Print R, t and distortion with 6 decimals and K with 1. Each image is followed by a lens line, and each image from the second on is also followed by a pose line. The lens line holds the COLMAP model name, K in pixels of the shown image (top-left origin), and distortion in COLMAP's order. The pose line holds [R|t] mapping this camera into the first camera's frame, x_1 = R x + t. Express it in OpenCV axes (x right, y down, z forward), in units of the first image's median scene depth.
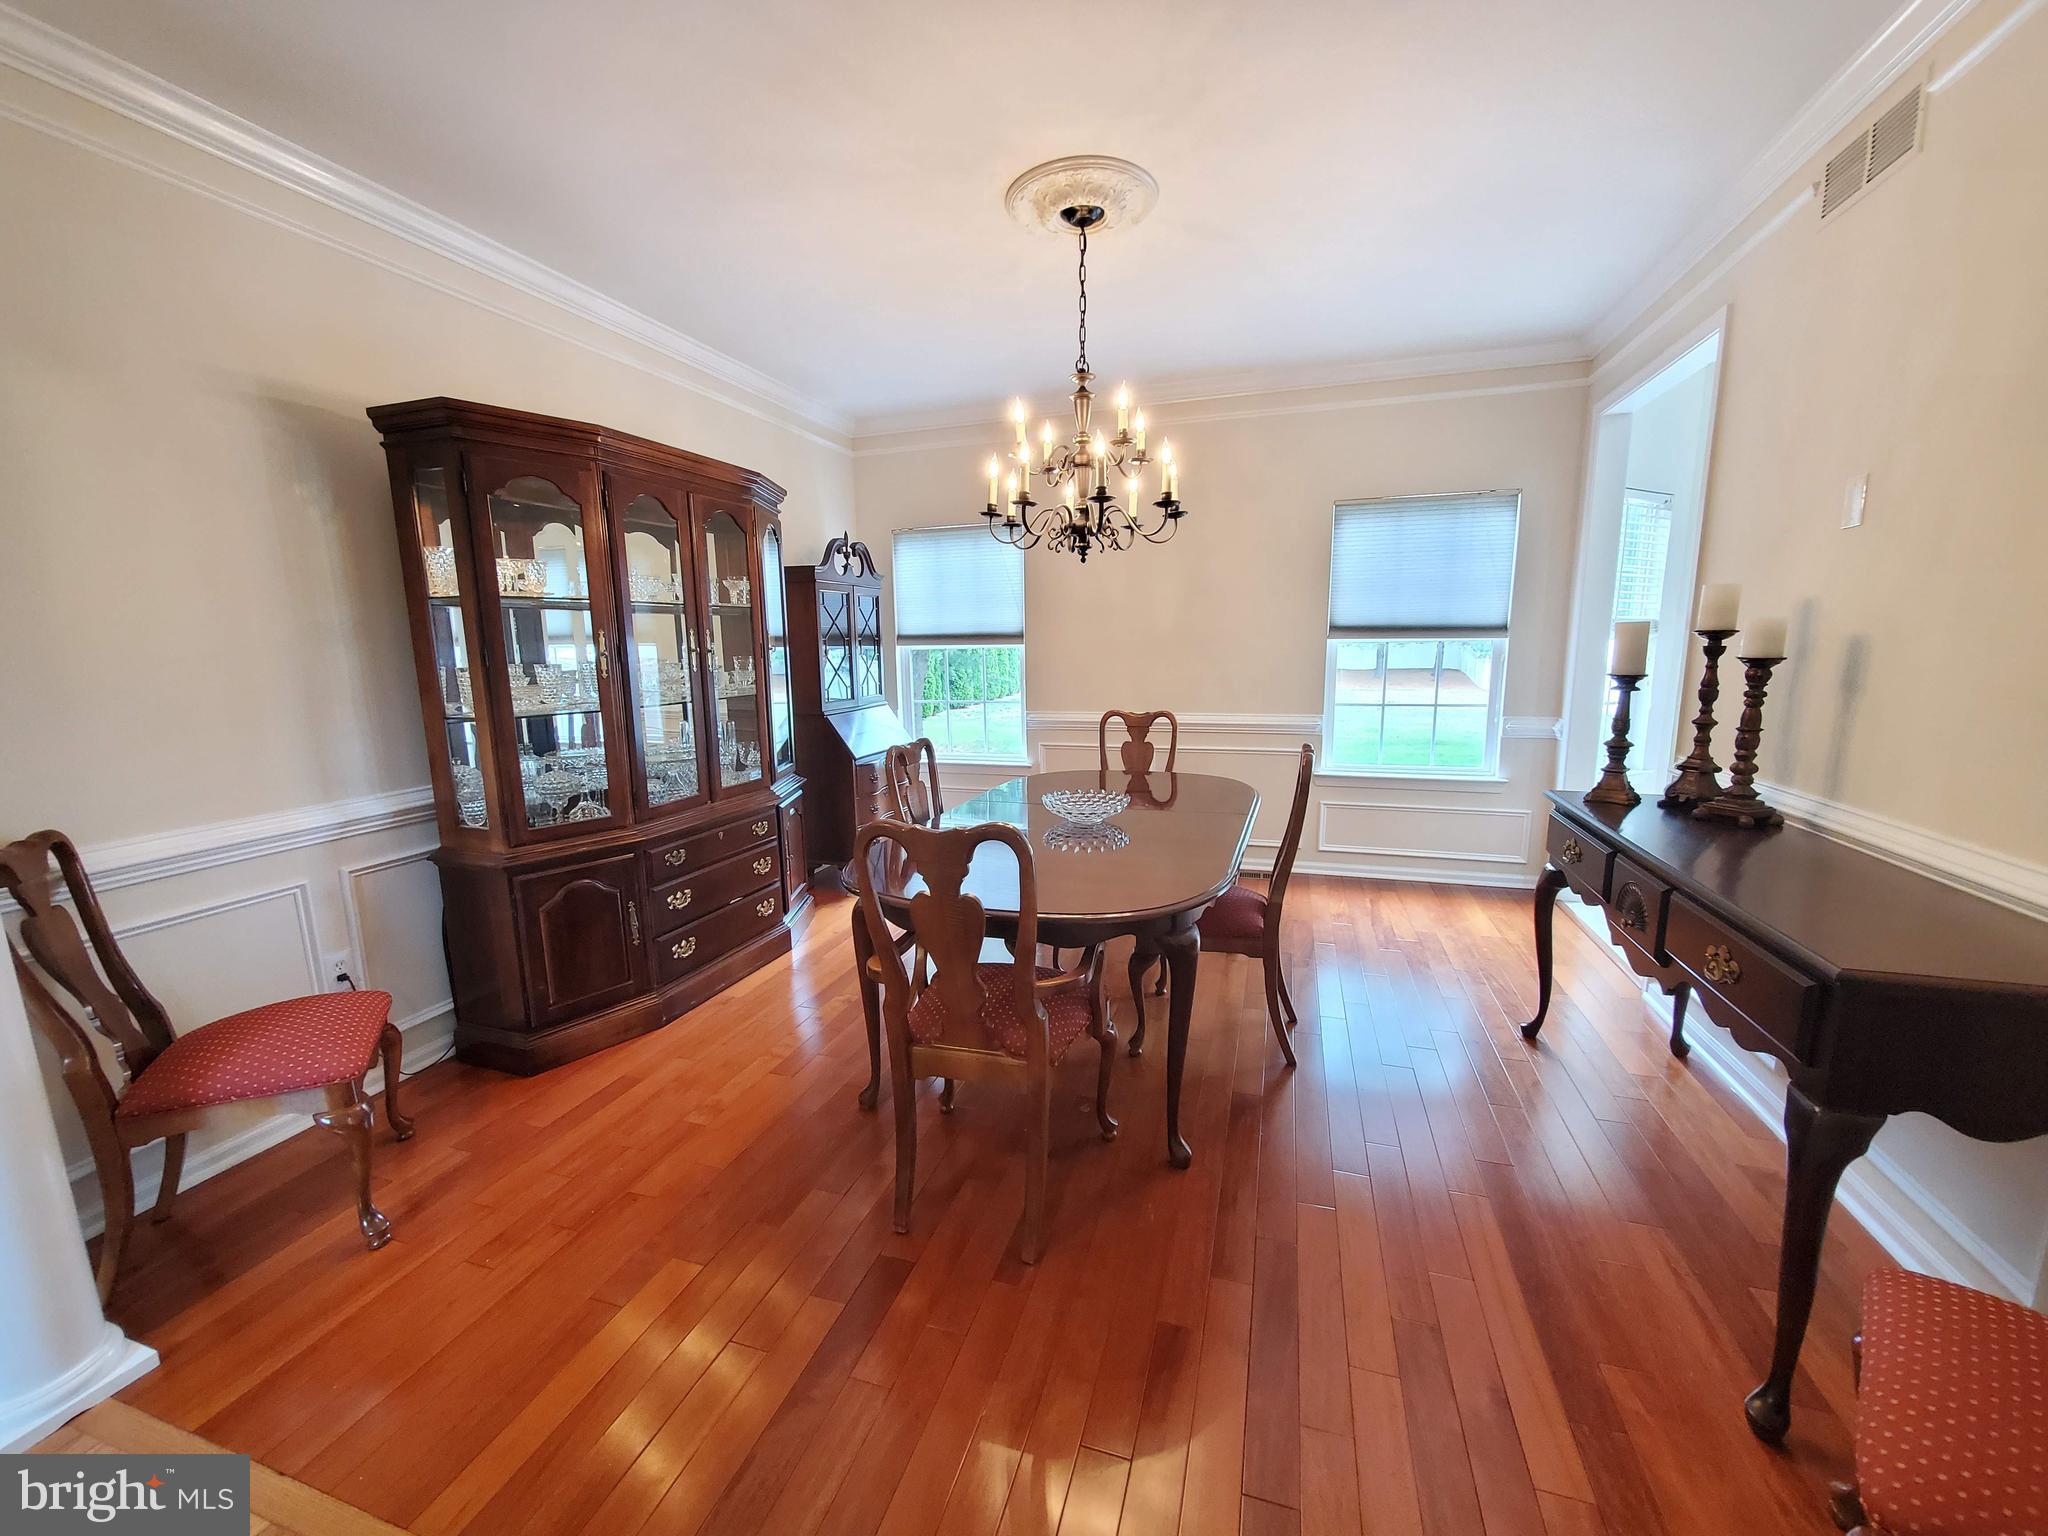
lens RADIAL K [[809.0, 0, 1016.1], [0, 809.0, 786.1], [0, 0, 1]] dist [0.001534, -0.000254]
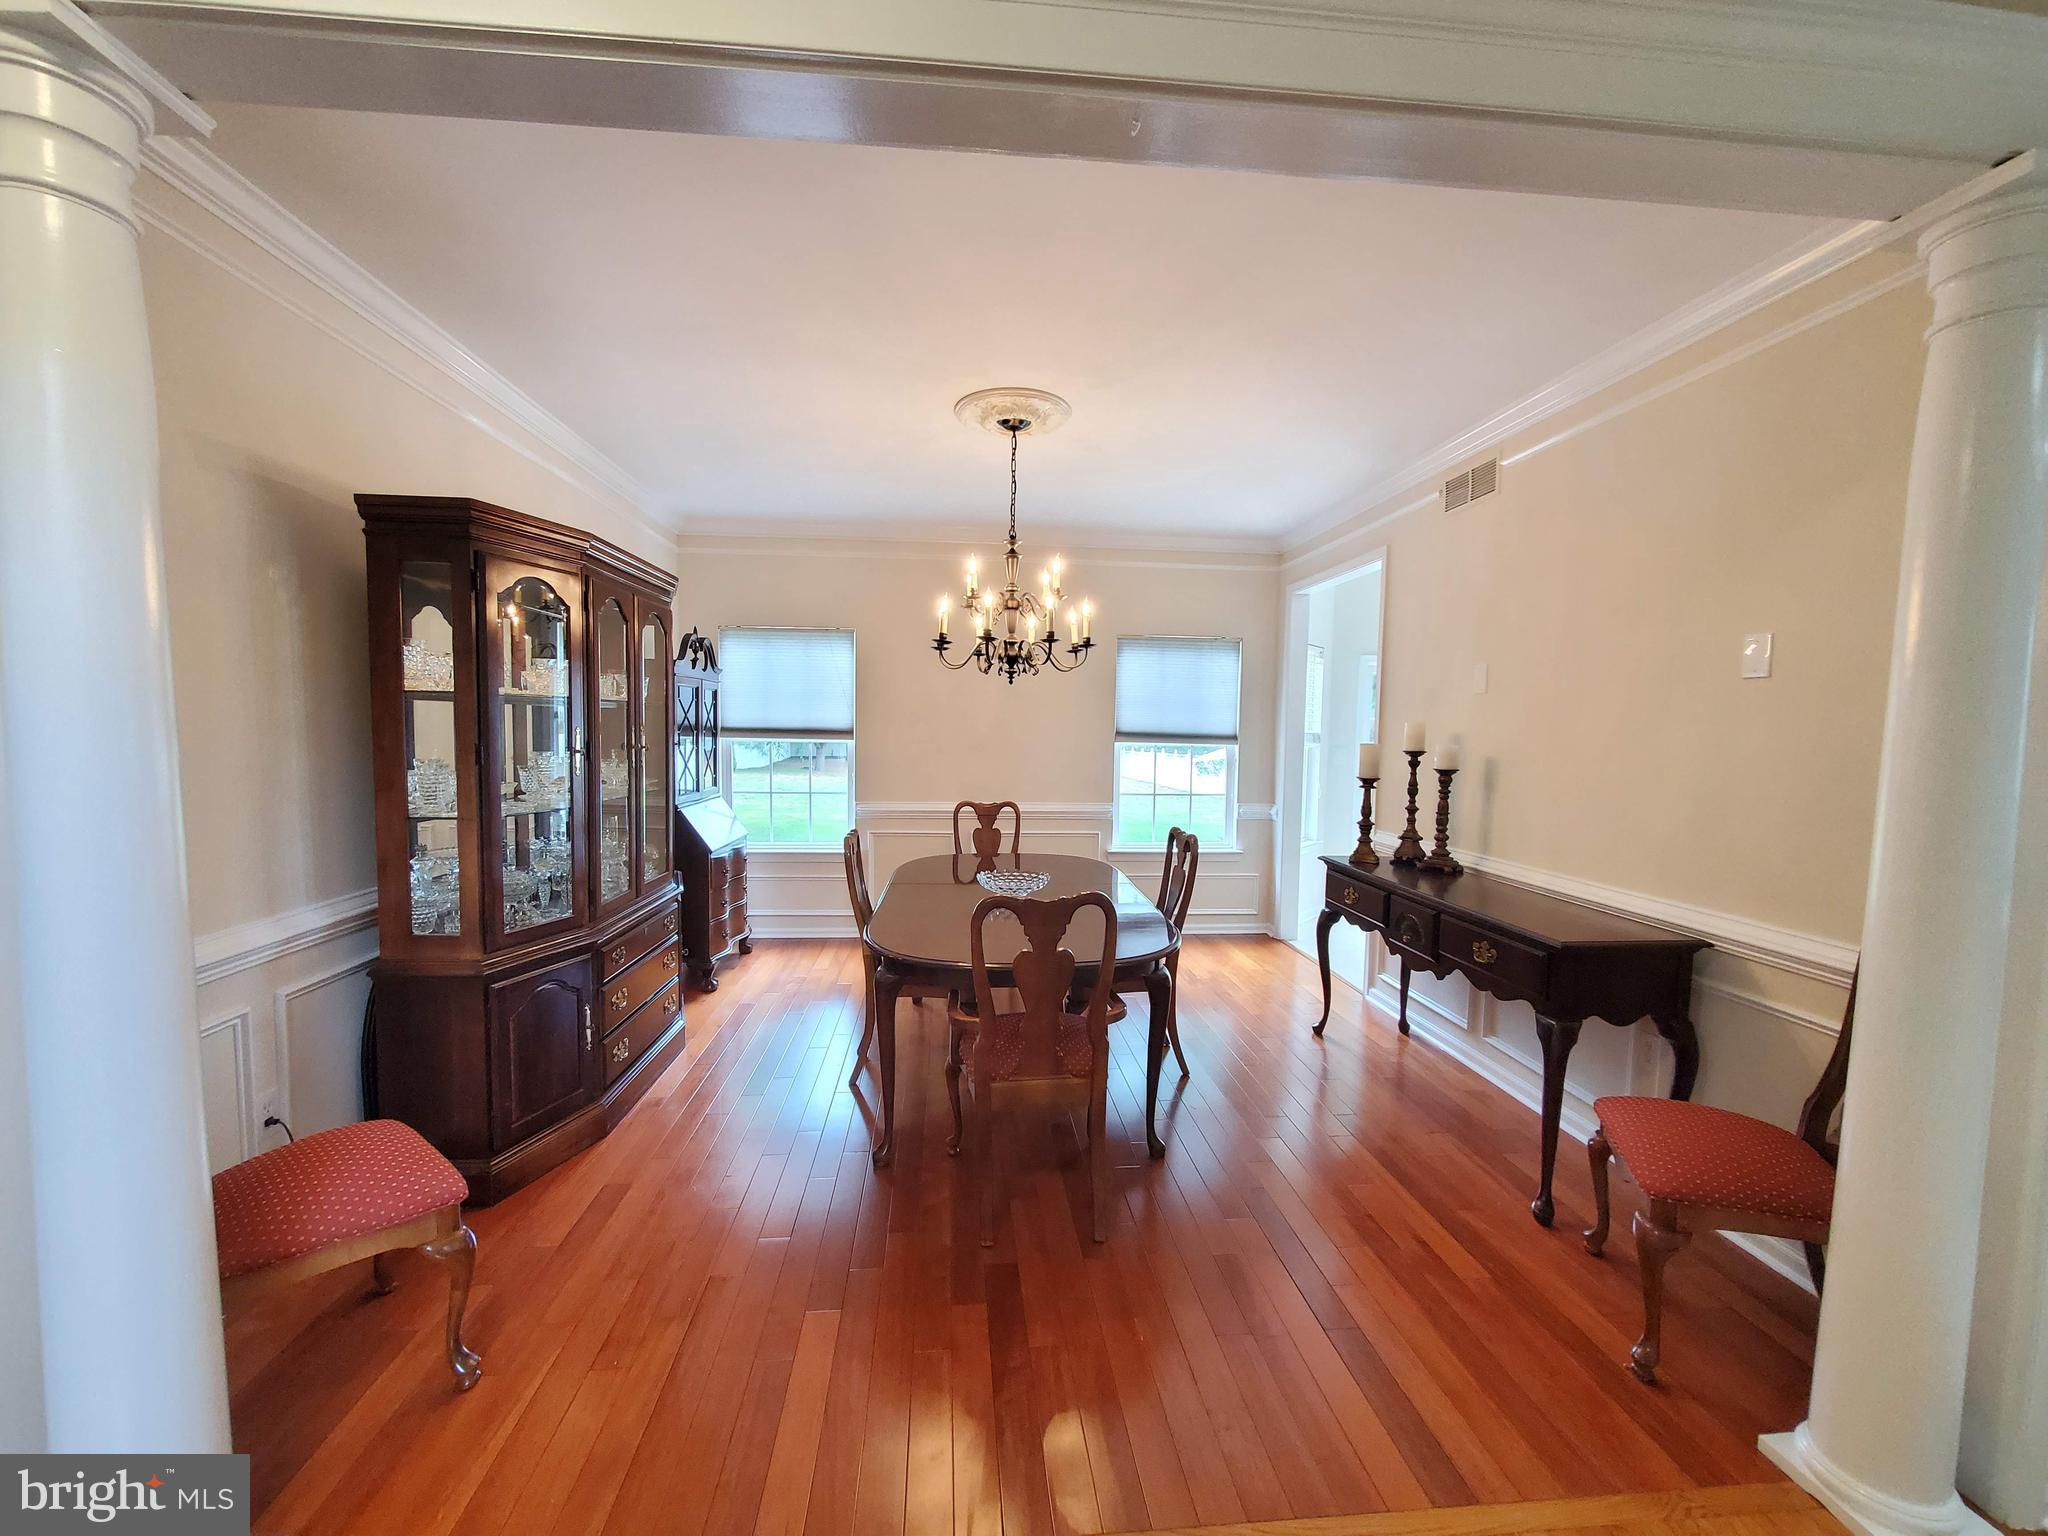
lens RADIAL K [[809.0, 0, 1016.1], [0, 809.0, 786.1], [0, 0, 1]] dist [0.001534, -0.000254]
pose [[0.919680, 0.000273, 0.392668, -0.426363], [0.040774, 0.994527, -0.096191, -0.002412], [-0.390546, 0.104476, 0.914636, -0.126677]]
